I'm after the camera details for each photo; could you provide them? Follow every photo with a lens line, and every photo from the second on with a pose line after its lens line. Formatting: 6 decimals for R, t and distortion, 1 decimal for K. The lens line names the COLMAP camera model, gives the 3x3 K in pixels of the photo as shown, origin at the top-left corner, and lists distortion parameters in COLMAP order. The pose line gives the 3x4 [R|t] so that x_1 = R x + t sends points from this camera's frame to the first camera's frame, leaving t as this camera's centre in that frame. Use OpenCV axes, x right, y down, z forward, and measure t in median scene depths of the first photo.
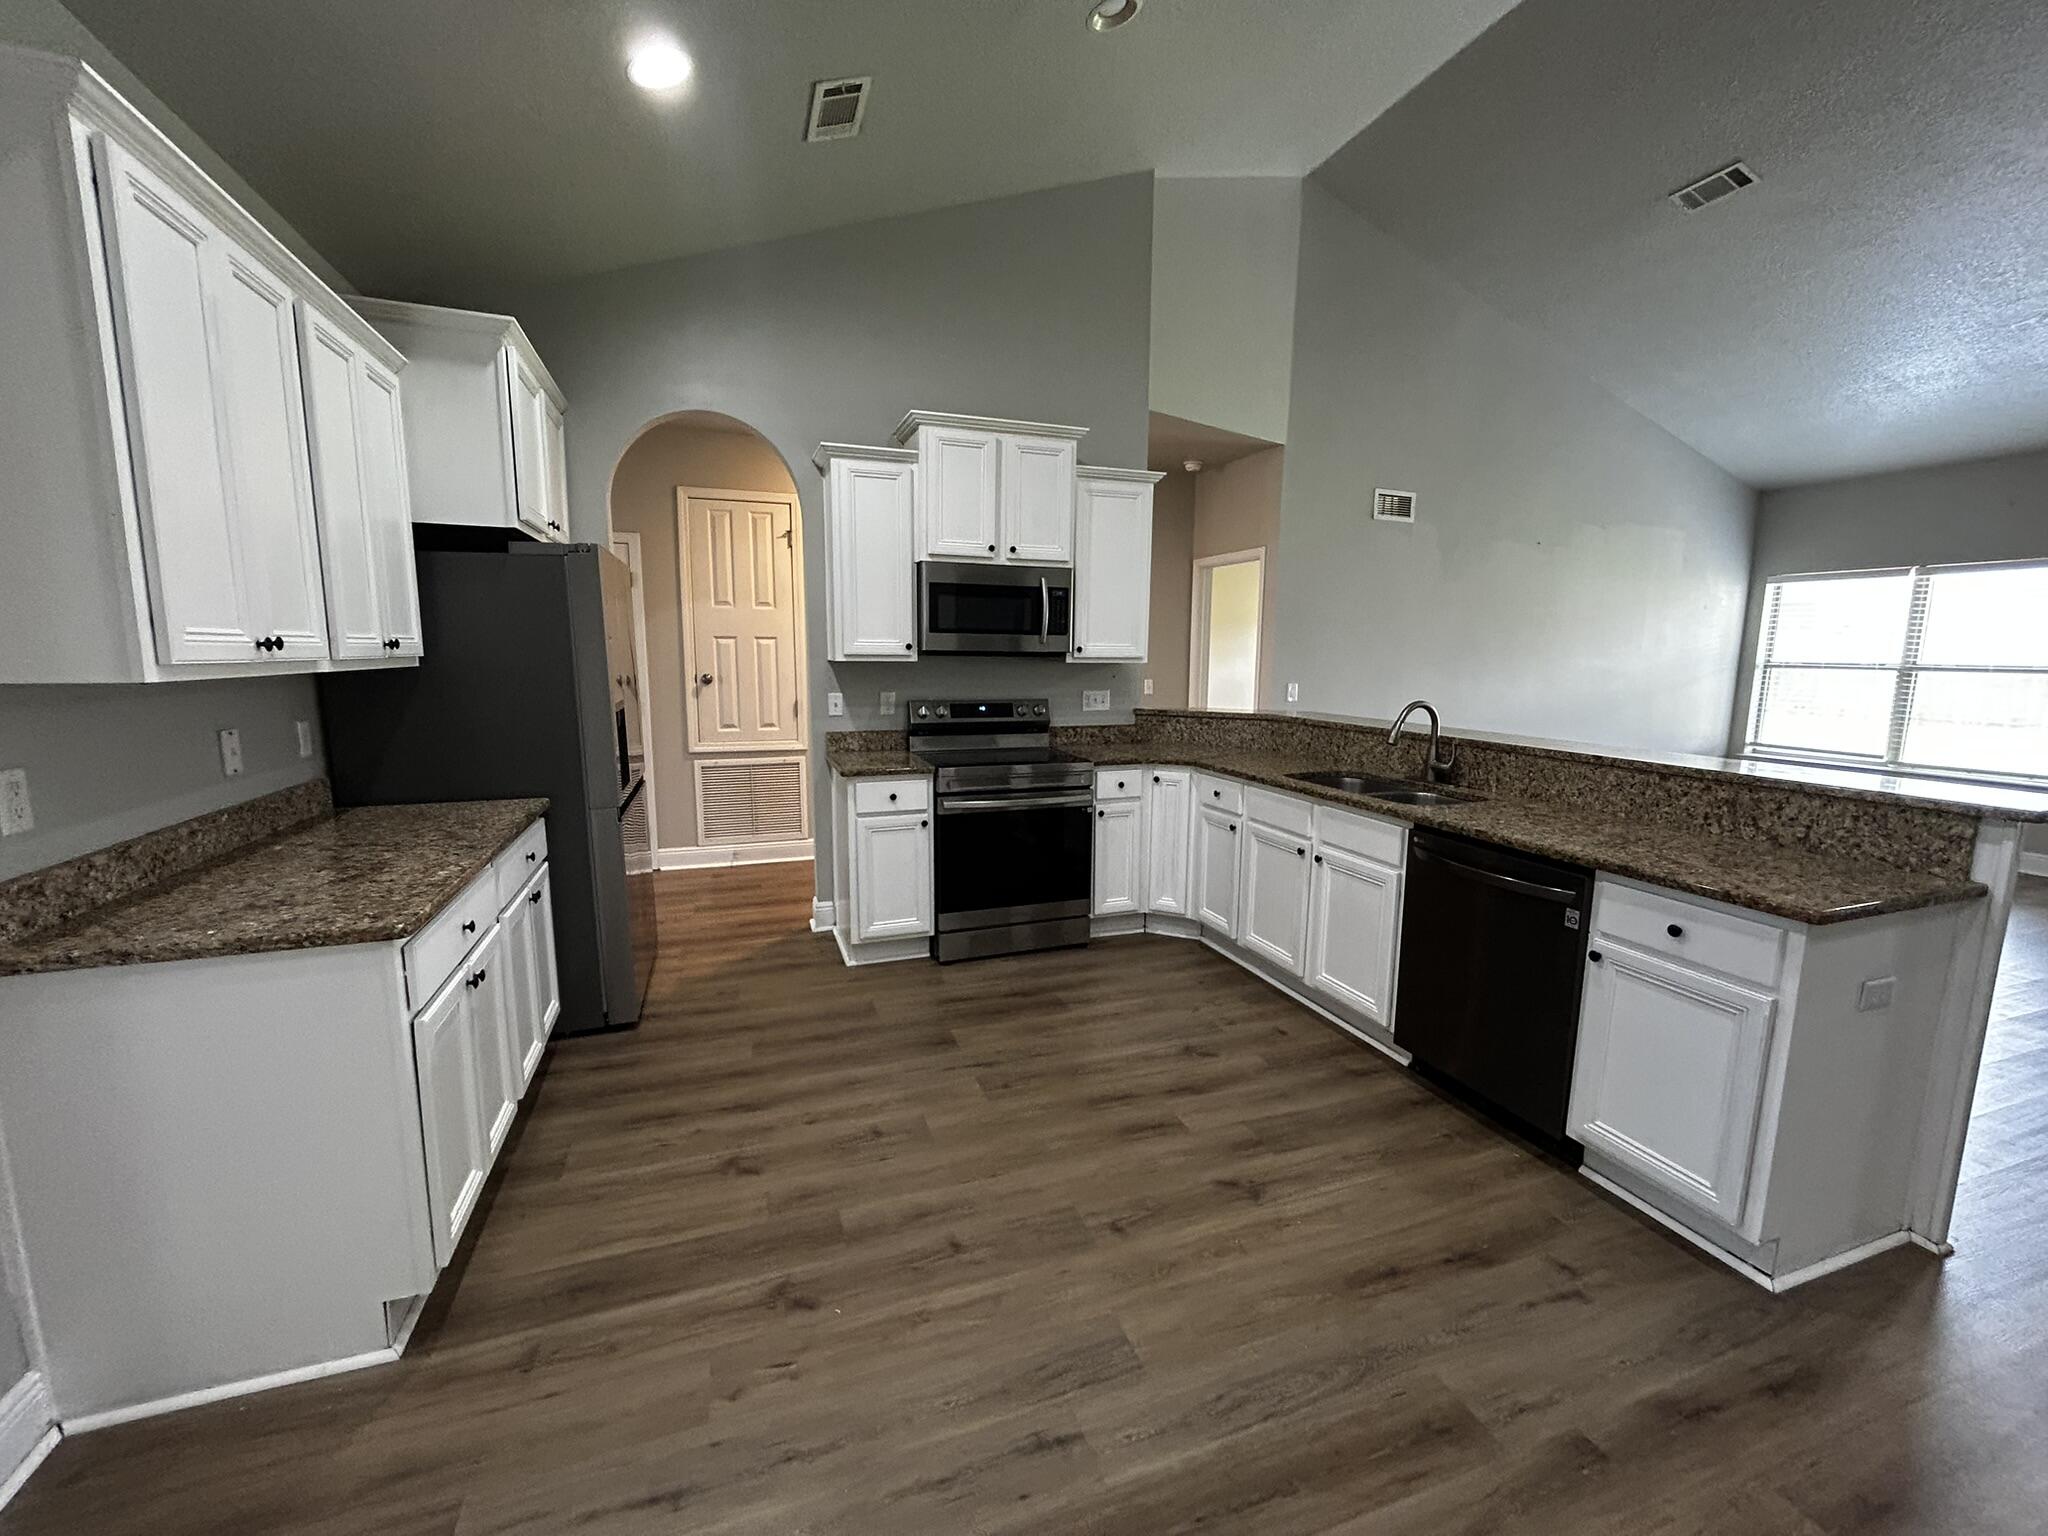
lens RADIAL K [[833.2, 0, 1021.5], [0, 833.2, 765.6], [0, 0, 1]] dist [0.001303, 0.000111]
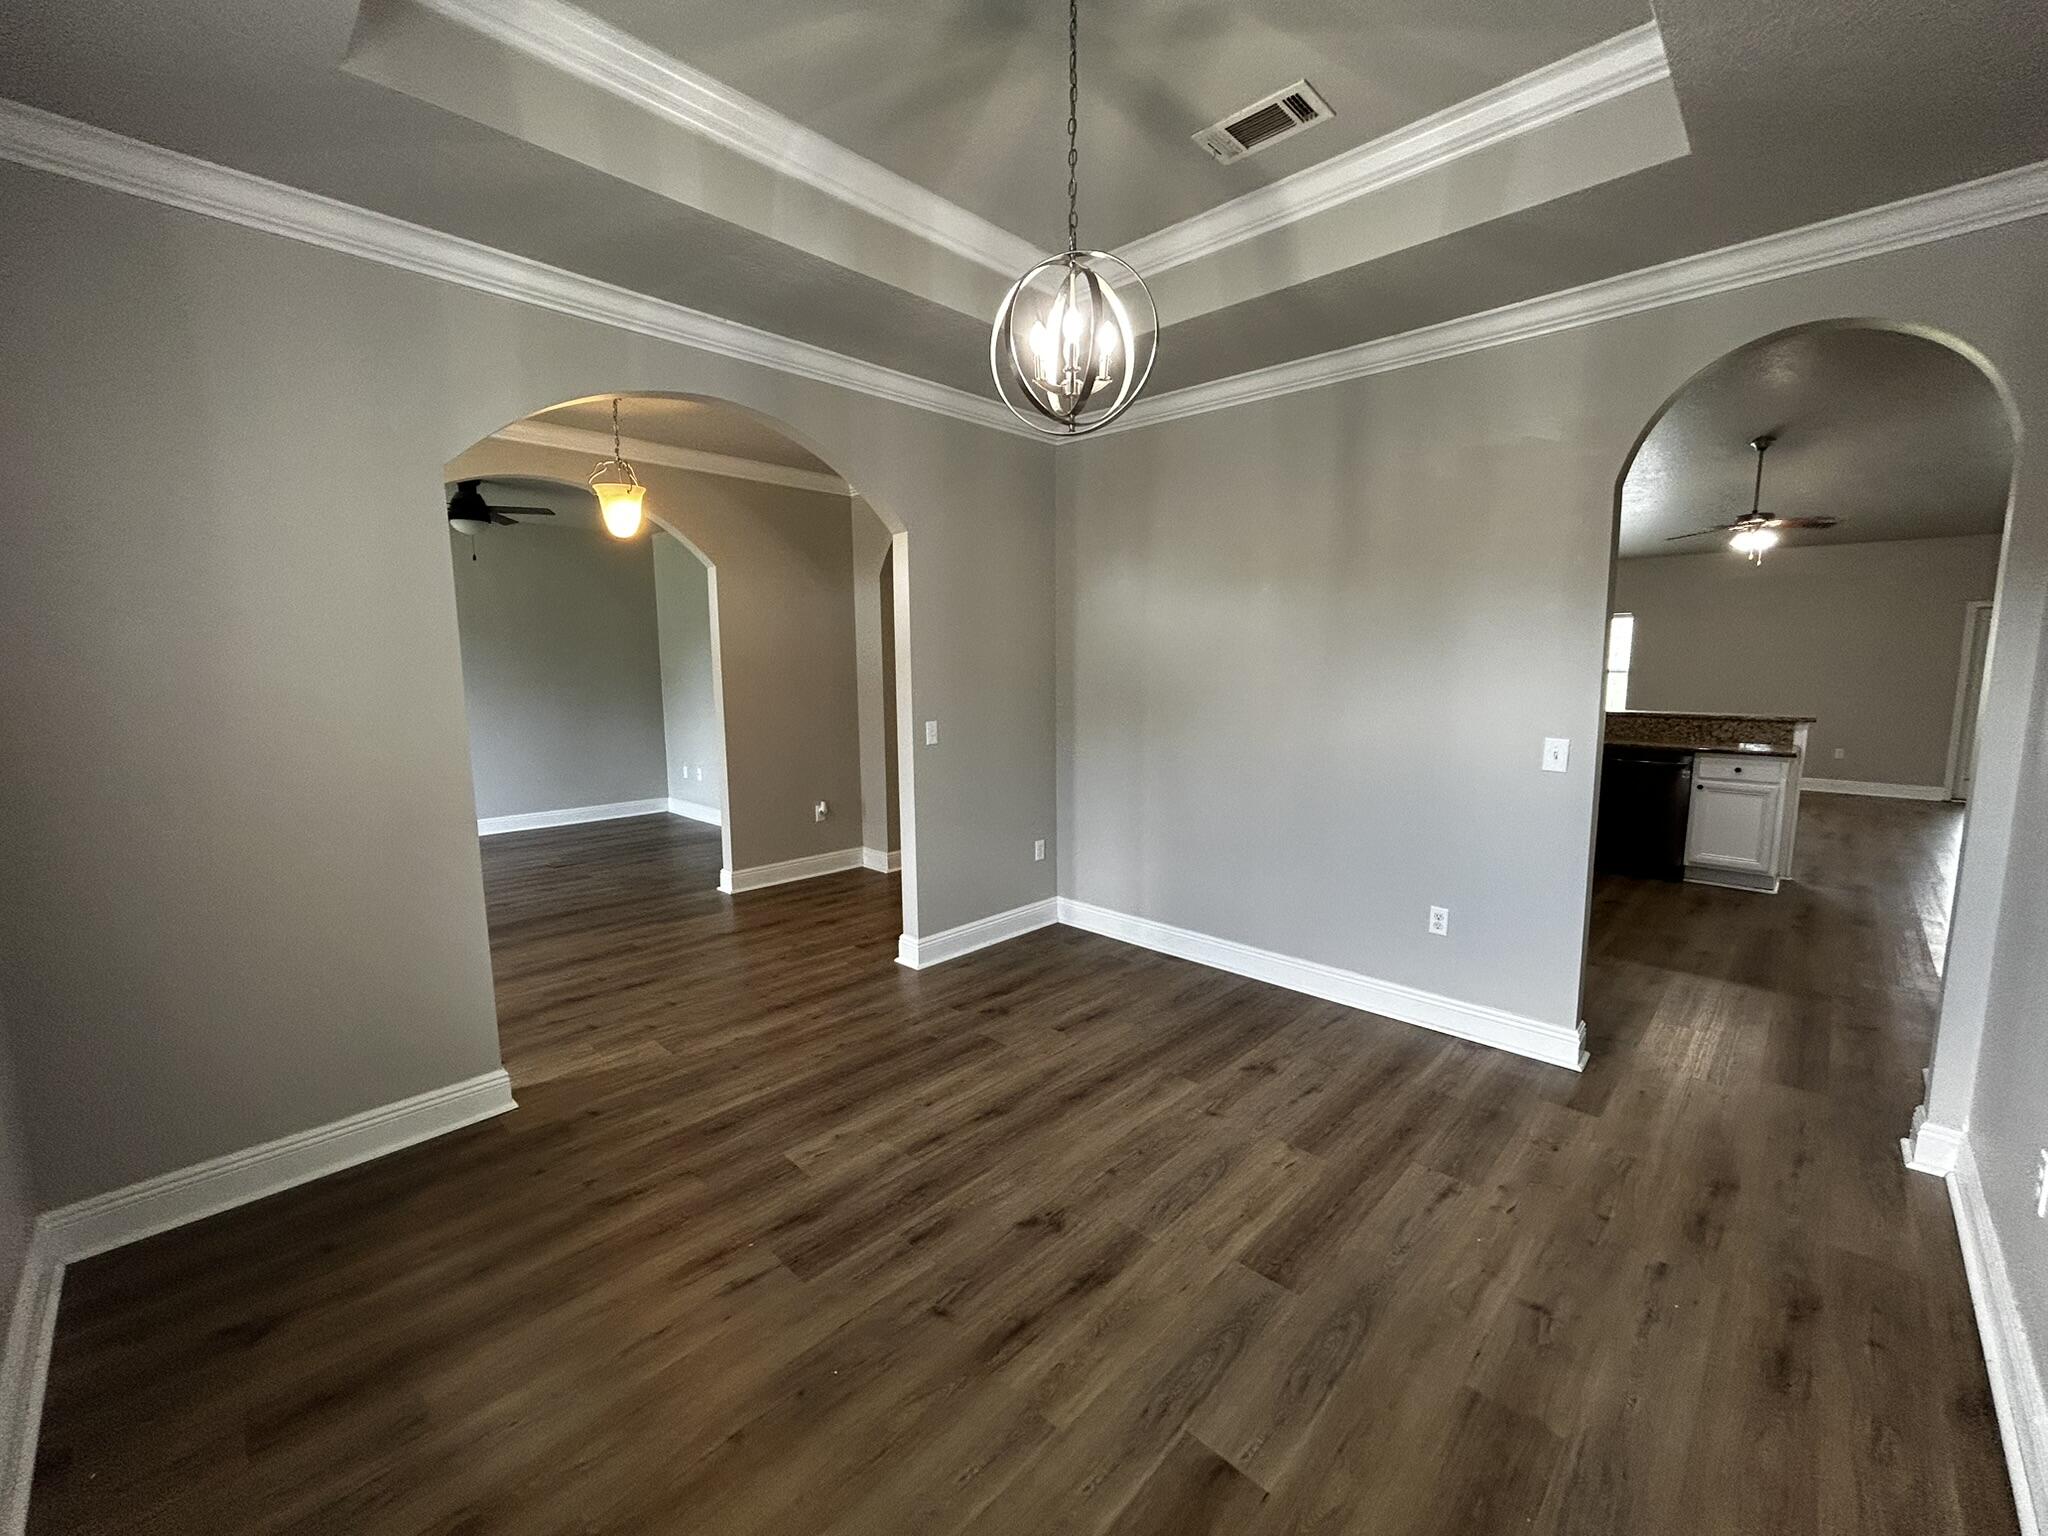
lens RADIAL K [[829.2, 0, 1021.8], [0, 829.2, 767.1], [0, 0, 1]] dist [0.000399, 0.000006]
pose [[0.898847, -0.067413, 0.433048, -1.289890], [0.074631, 0.997211, 0.000331, 0.008243], [-0.431862, 0.032021, 0.901371, -0.217744]]
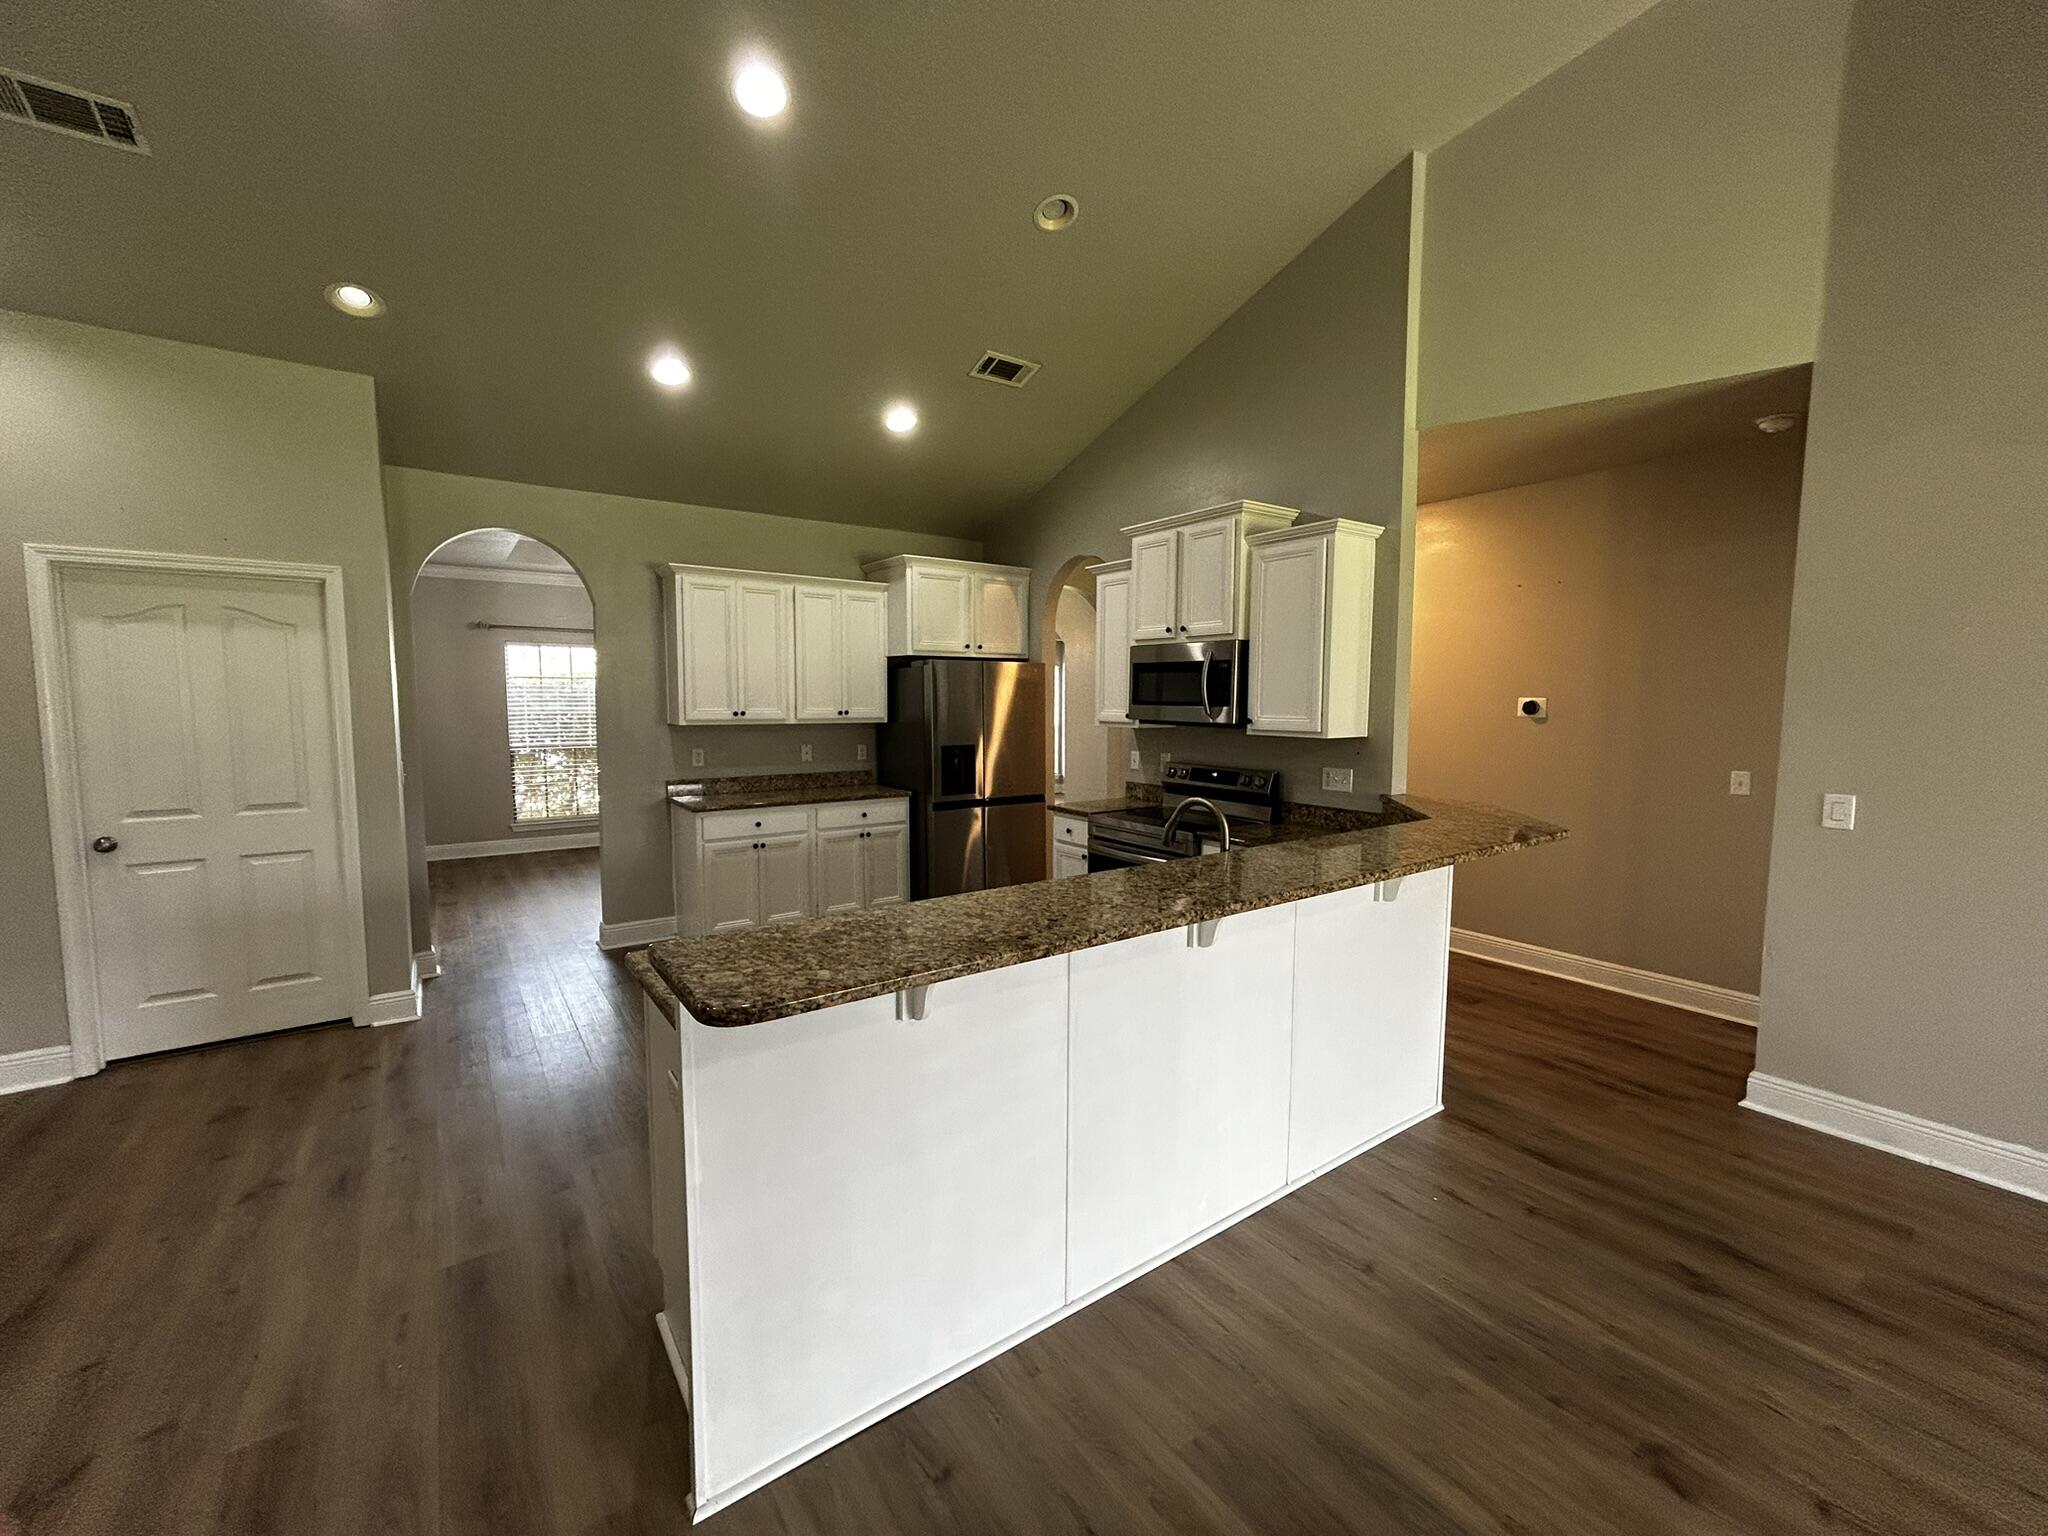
lens RADIAL K [[827.0, 0, 1020.5], [0, 827.0, 769.1], [0, 0, 1]] dist [-0.001377, 0.000309]
pose [[0.270117, 0.077790, -0.959680, 1.019441], [-0.136942, 0.989702, 0.041680, -0.097407], [0.953039, 0.120162, 0.277988, 0.539092]]
